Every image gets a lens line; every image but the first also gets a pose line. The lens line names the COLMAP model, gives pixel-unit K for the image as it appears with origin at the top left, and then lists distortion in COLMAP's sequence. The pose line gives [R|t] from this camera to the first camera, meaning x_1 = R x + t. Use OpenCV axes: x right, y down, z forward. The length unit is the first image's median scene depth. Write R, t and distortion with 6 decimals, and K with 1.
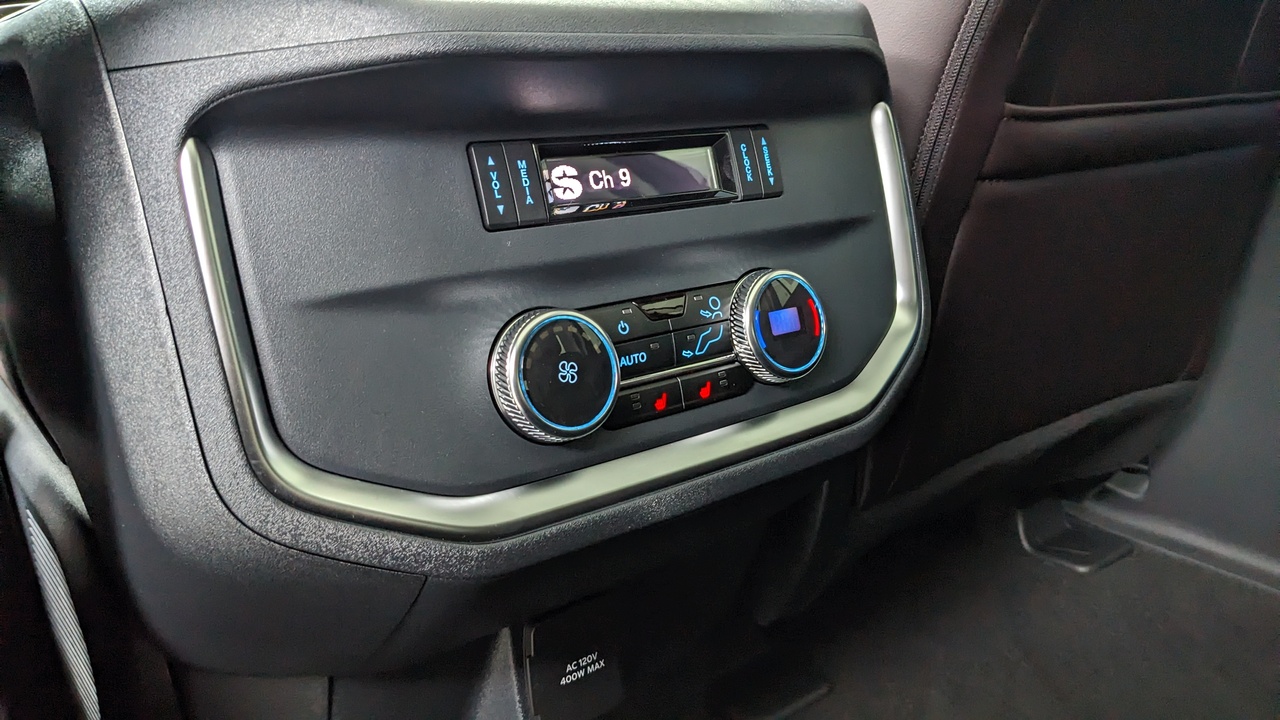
lens RADIAL K [[1031.6, 0, 640.0], [0, 1031.6, 360.0], [0, 0, 1]] dist [-0.016922, -0.009805]
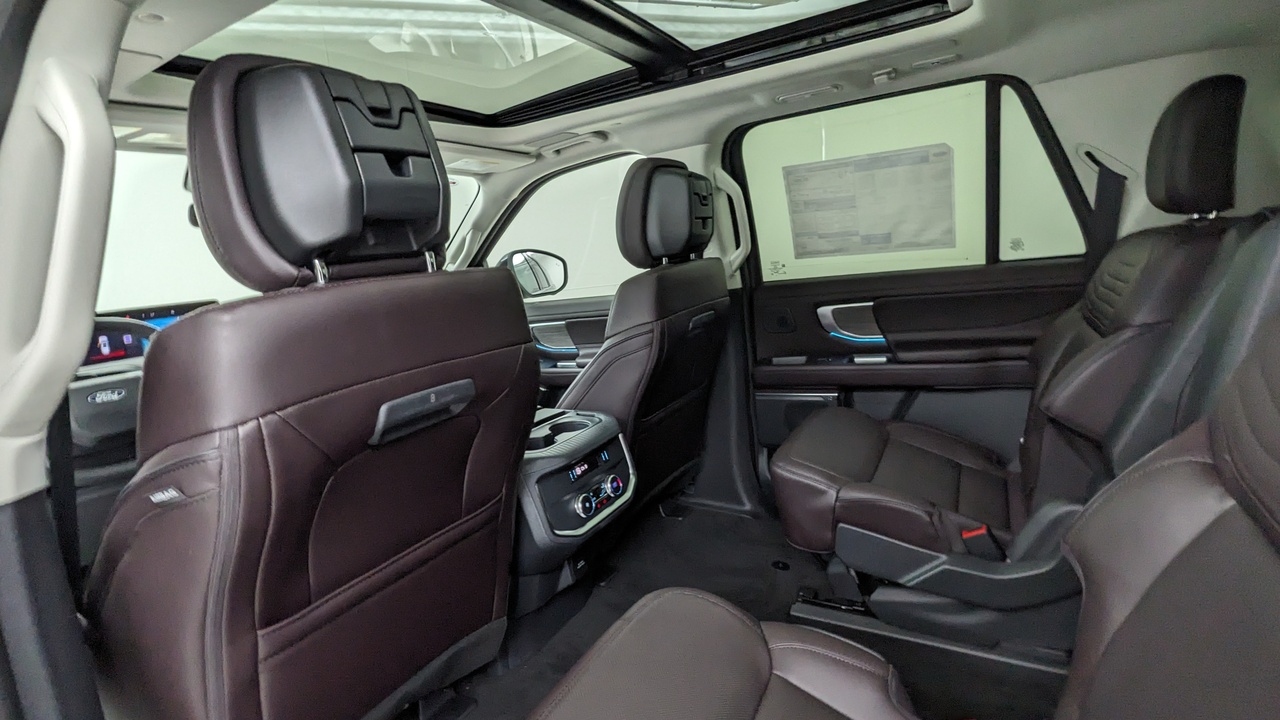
lens RADIAL K [[616.3, 0, 636.9], [0, 616.3, 357.6], [0, 0, 1]] dist [0.001581, 0.000253]
pose [[0.926329, -0.136147, 0.351252, -0.787448], [0.176225, 0.980706, -0.084618, -0.394966], [-0.332955, 0.140284, 0.932449, -2.128869]]
